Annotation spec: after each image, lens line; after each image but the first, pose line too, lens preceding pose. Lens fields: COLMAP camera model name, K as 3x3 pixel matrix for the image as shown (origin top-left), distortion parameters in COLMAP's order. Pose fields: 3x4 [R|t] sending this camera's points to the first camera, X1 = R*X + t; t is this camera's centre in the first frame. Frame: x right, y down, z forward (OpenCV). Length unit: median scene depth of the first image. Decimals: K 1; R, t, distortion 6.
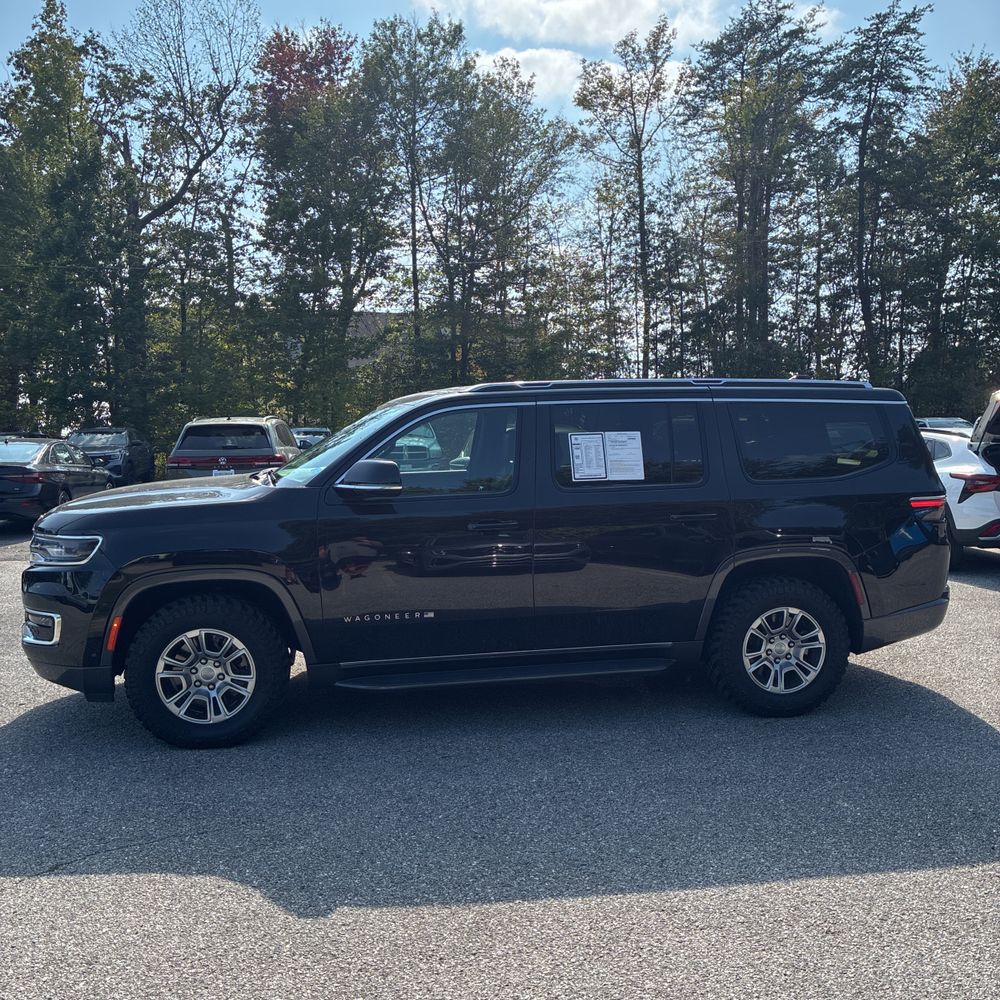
lens RADIAL K [[1027.0, 0, 501.9], [0, 1027.0, 500.5], [0, 0, 1]] dist [0.023339, 0.000000]
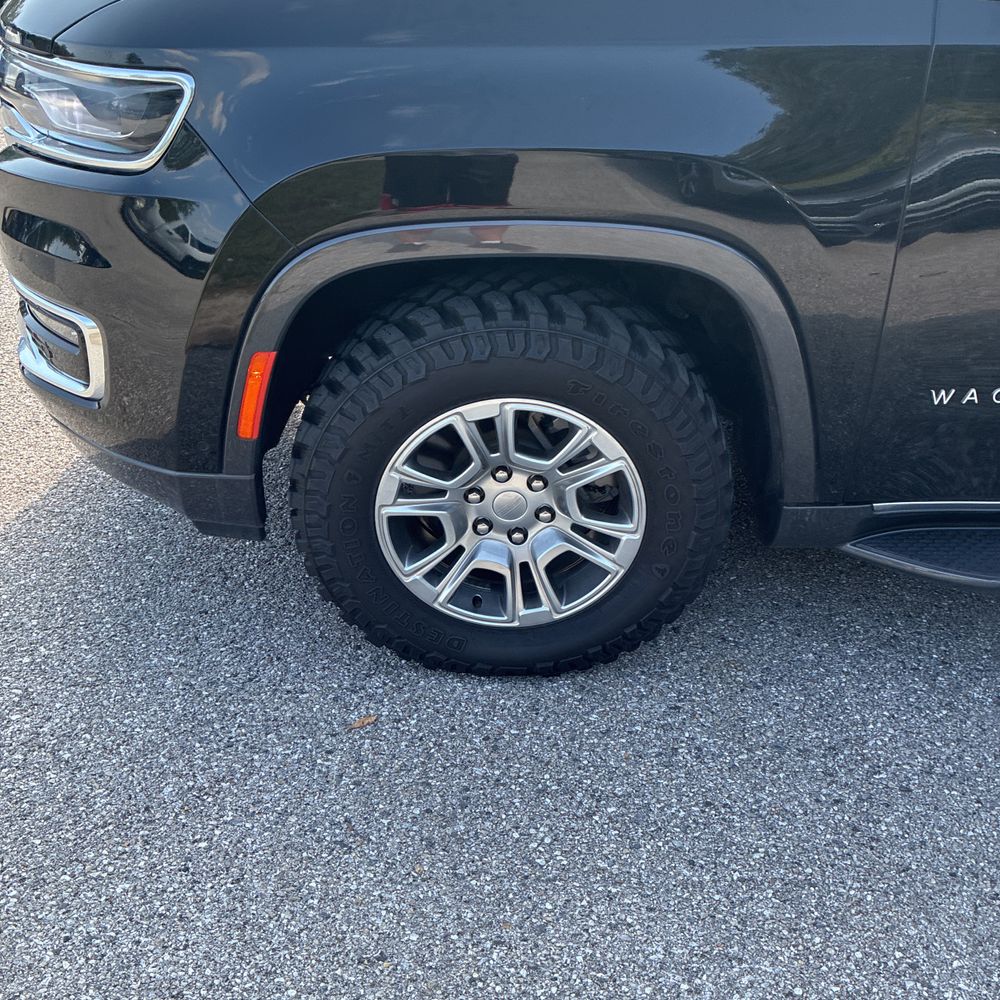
lens RADIAL K [[1027.0, 0, 489.4], [0, 1027.0, 531.4], [0, 0, 1]] dist [0.023339, 0.000000]
pose [[0.988837, 0.108240, -0.102400, -0.253071], [-0.046259, 0.876288, 0.479562, 0.003074], [0.141640, -0.469471, 0.871513, 0.673710]]
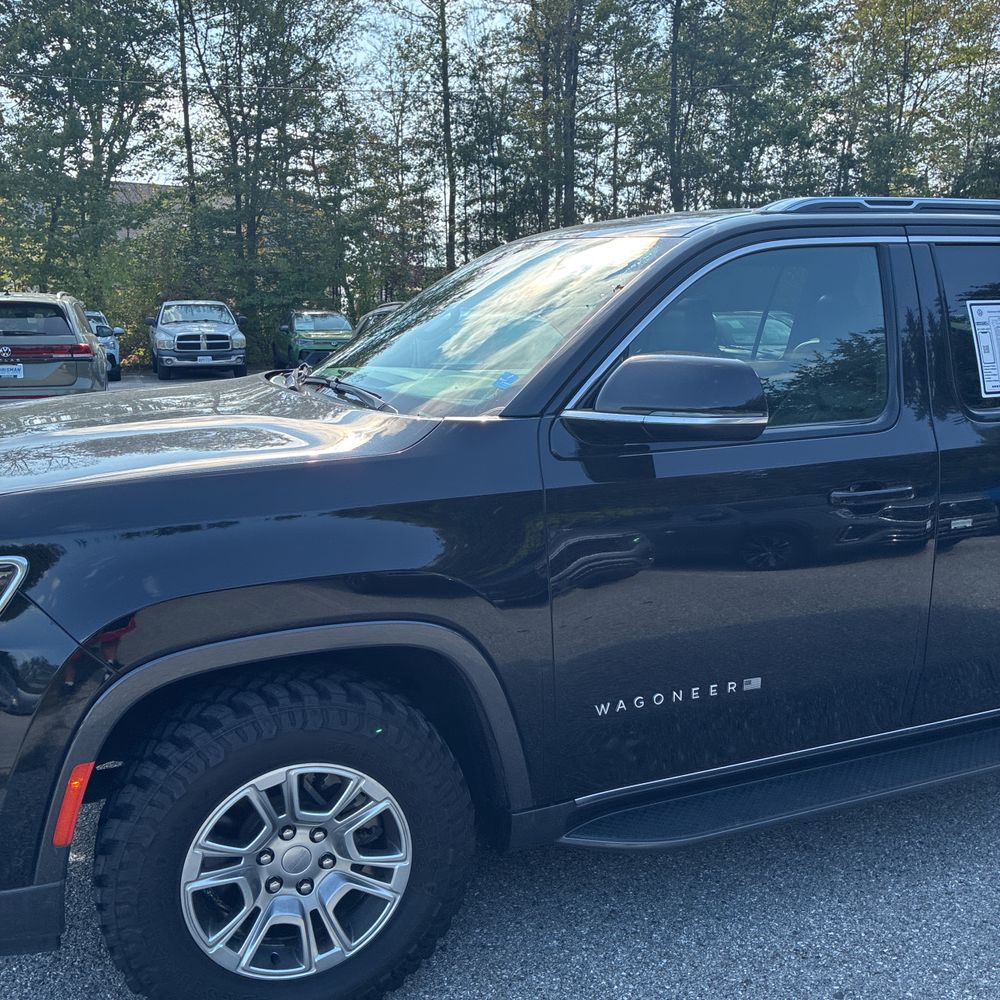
lens RADIAL K [[1027.0, 0, 499.1], [0, 1027.0, 505.2], [0, 0, 1]] dist [0.023339, 0.000000]
pose [[0.973402, -0.028011, 0.227386, -0.295128], [0.003203, 0.994065, 0.108744, -0.023758], [-0.229083, -0.105123, 0.967714, 0.578042]]
